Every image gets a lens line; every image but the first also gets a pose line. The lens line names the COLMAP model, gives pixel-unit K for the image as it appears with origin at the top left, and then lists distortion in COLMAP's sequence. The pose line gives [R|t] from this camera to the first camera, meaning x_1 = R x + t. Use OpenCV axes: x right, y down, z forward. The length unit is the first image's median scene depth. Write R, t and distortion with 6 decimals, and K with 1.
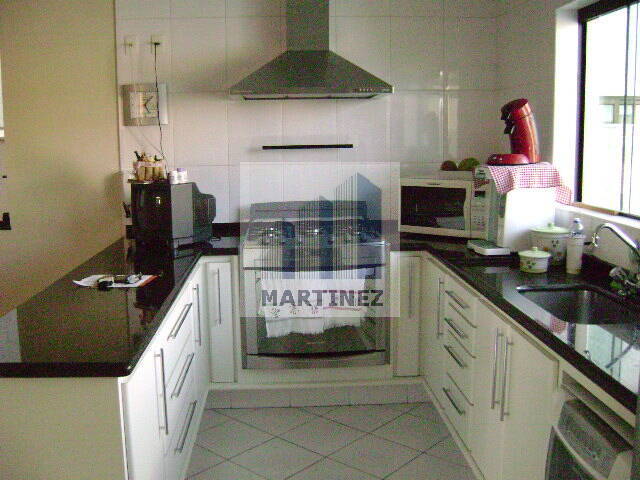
lens RADIAL K [[671.5, 0, 319.9], [0, 671.5, 238.4], [0, 0, 1]] dist [-0.127609, 0.000000]
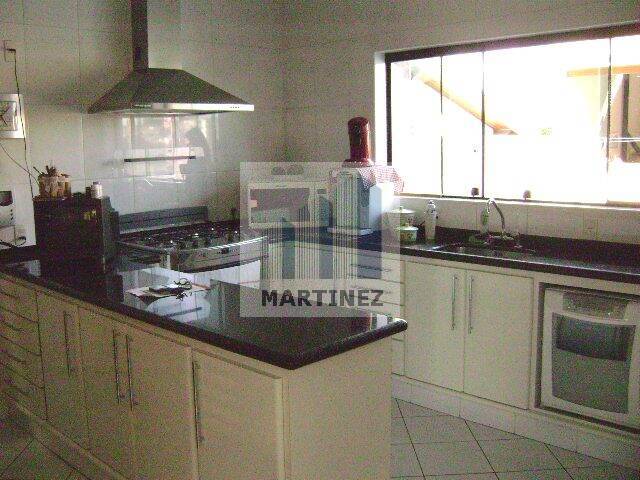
lens RADIAL K [[671.5, 0, 320.8], [0, 671.5, 241.1], [0, 0, 1]] dist [-0.127609, 0.000000]
pose [[0.741759, -0.094241, 0.664012, -0.678551], [0.111770, 0.993603, 0.016162, 0.006200], [-0.661288, 0.062228, 0.747547, 0.057451]]
